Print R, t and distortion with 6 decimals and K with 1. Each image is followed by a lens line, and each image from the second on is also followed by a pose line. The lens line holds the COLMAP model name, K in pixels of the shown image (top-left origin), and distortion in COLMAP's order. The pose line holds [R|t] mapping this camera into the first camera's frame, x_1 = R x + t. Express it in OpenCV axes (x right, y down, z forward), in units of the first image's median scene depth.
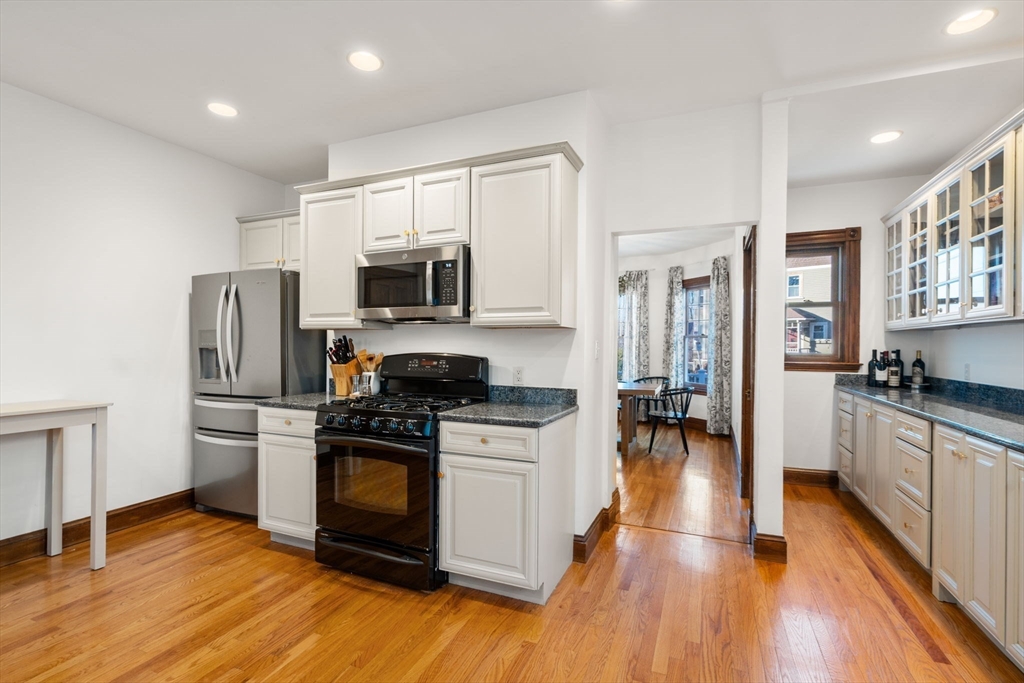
lens RADIAL K [[468.8, 0, 506.9], [0, 468.8, 344.0], [0, 0, 1]] dist [-0.001628, -0.000220]
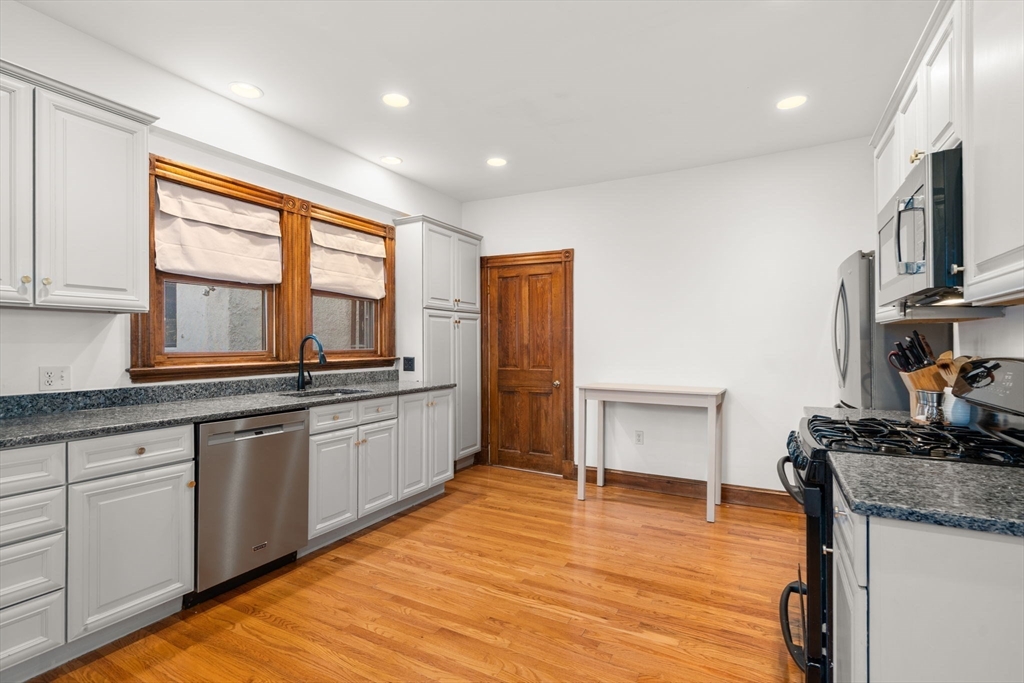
lens RADIAL K [[488.9, 0, 513.4], [0, 488.9, 333.2], [0, 0, 1]] dist [0.000257, -0.000095]
pose [[-0.086879, -0.029398, -0.995785, 0.546503], [0.003798, 0.999547, -0.029841, 0.005772], [0.996212, -0.006375, -0.086728, 0.626650]]
